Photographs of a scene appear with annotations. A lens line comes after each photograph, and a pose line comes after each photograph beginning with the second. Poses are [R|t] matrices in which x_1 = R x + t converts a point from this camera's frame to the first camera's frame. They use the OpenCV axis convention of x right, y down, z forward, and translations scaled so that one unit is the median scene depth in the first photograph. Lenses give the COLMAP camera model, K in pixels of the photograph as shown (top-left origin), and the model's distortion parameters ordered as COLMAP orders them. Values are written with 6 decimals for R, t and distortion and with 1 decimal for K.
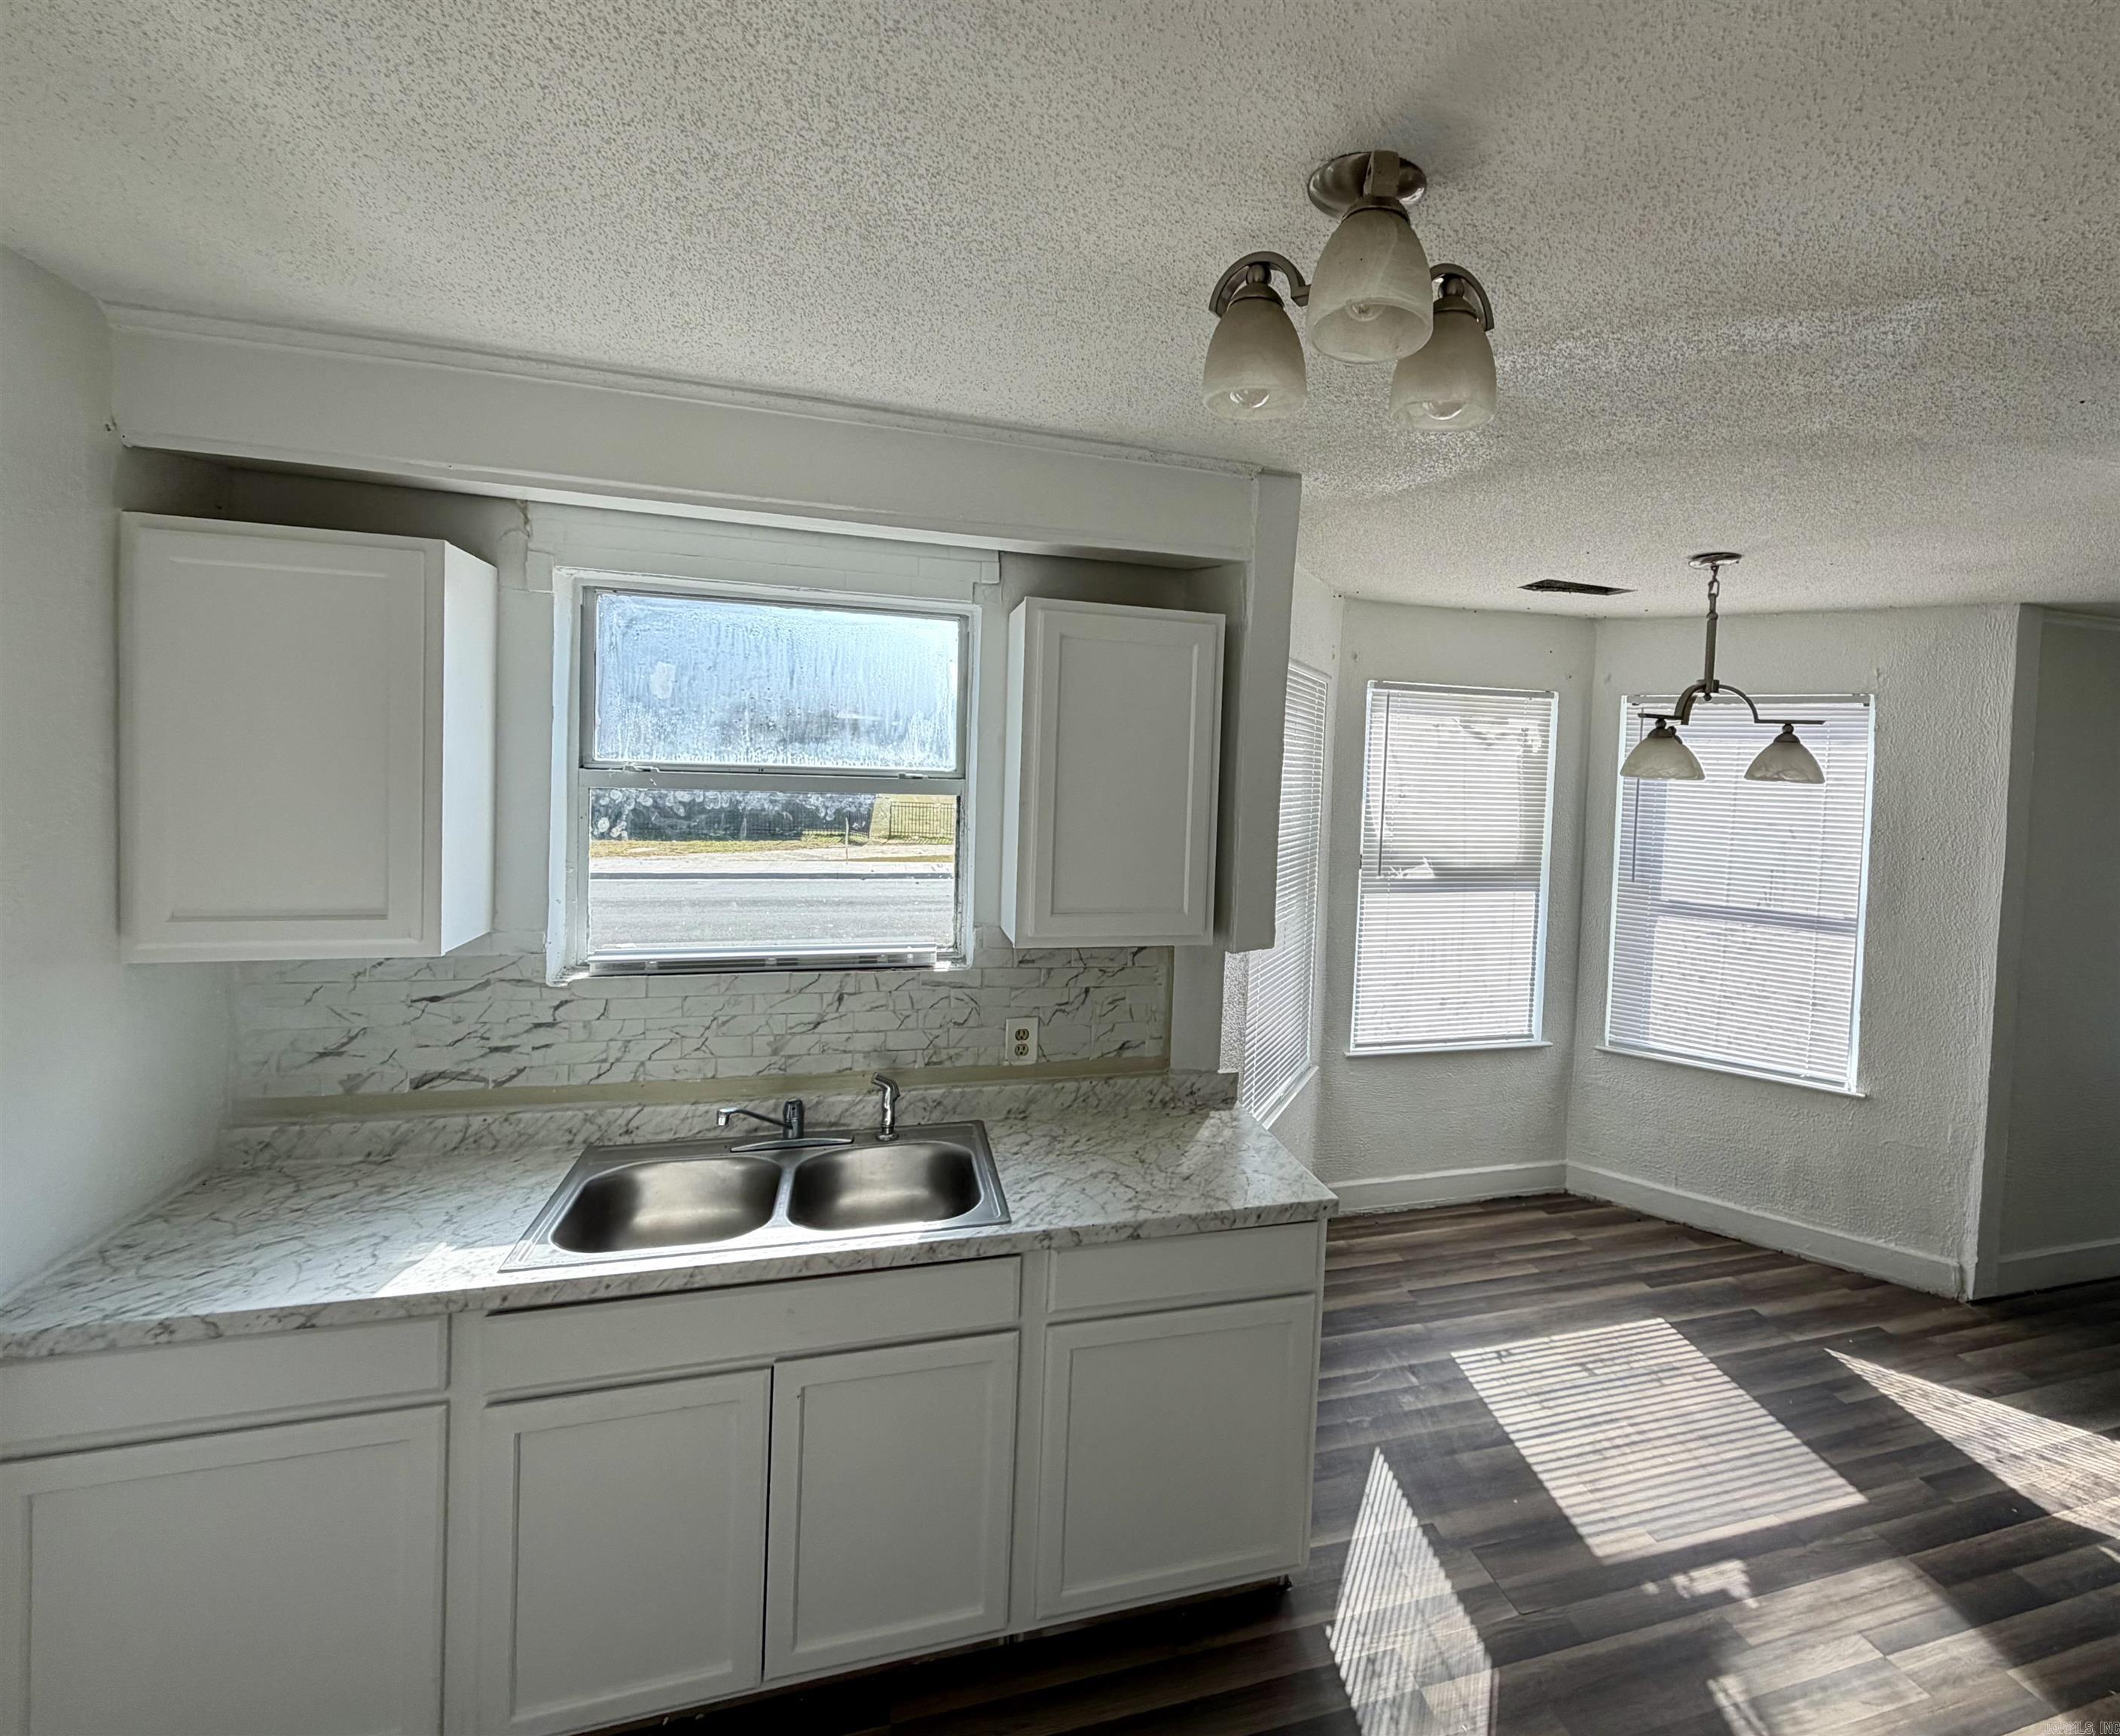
lens RADIAL K [[1006.7, 0, 1198.7], [0, 1006.7, 799.1], [0, 0, 1]] dist [-0.003234, -0.000304]
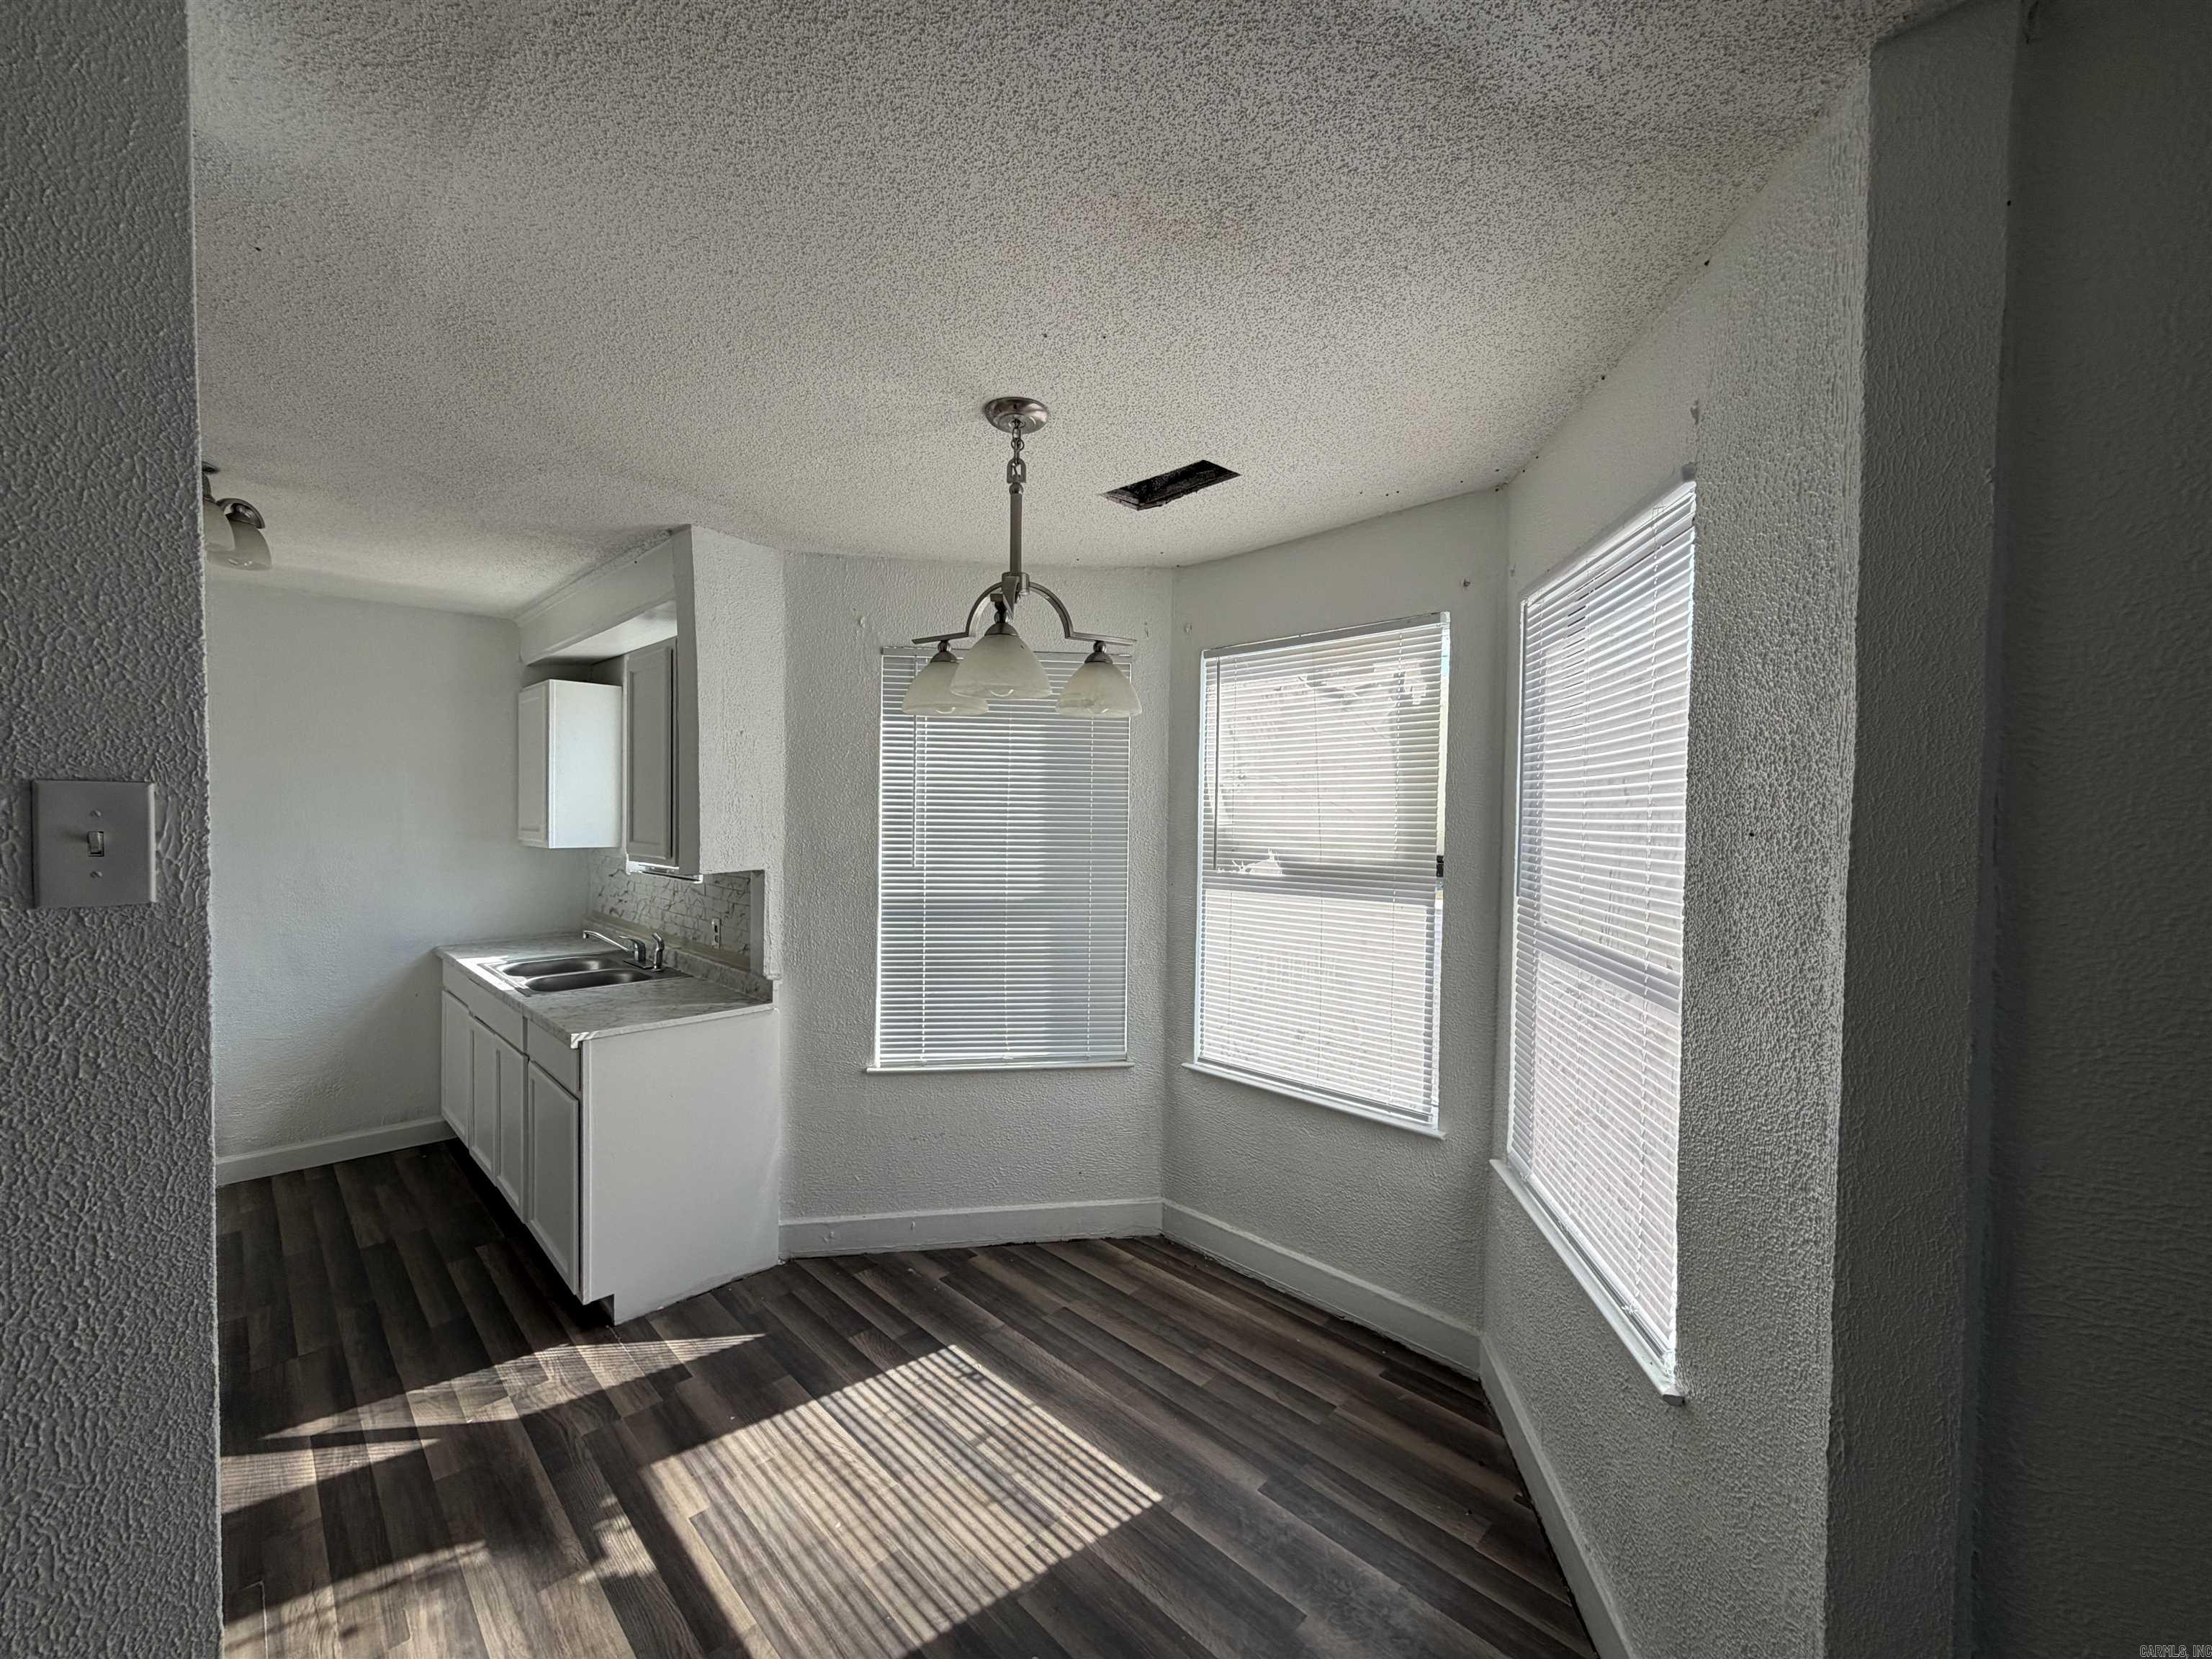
lens RADIAL K [[881.8, 0, 1100.7], [0, 881.8, 823.0], [0, 0, 1]] dist [-0.000296, -0.003424]
pose [[0.455322, -0.028225, -0.889879, 1.349531], [-0.024537, 0.998720, -0.044232, 0.118913], [0.889989, 0.041975, 0.454047, 0.919617]]
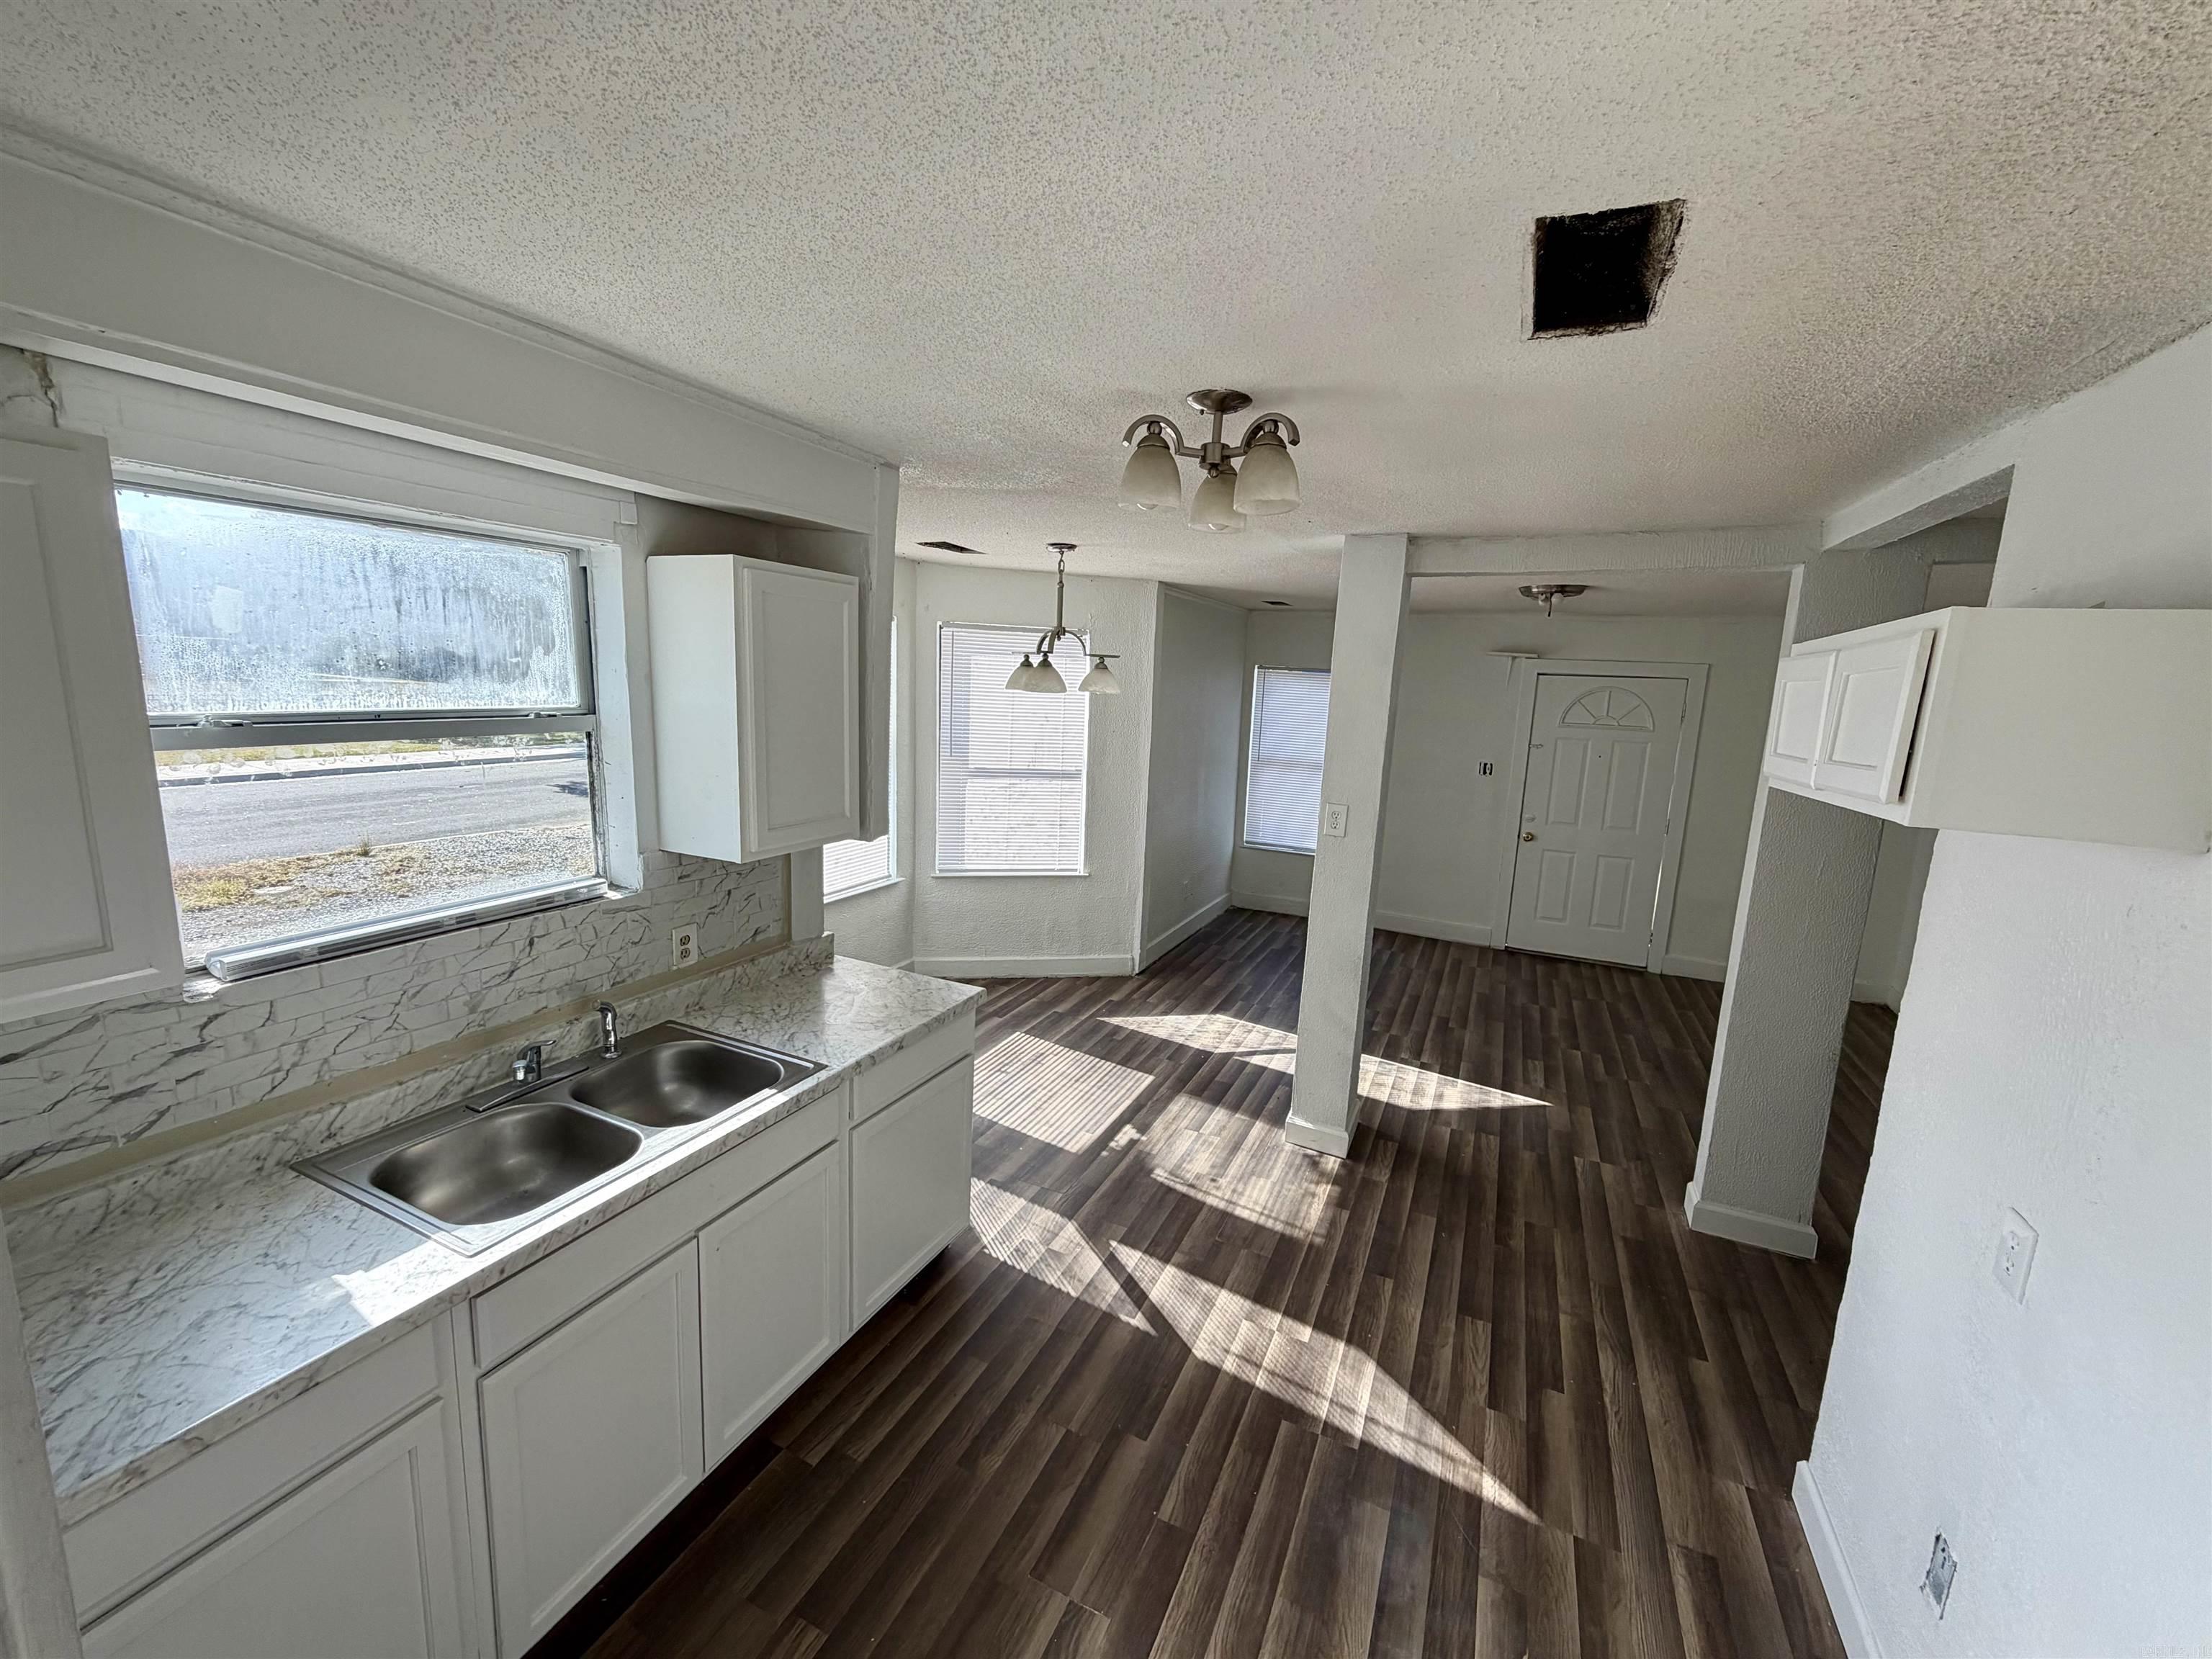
lens RADIAL K [[881.8, 0, 1100.7], [0, 881.8, 823.0], [0, 0, 1]] dist [-0.000296, -0.003424]
pose [[0.681848, -0.130063, 0.719838, -0.563717], [0.006599, 0.985119, 0.171745, -0.064119], [-0.731464, -0.112354, 0.672560, 0.006816]]
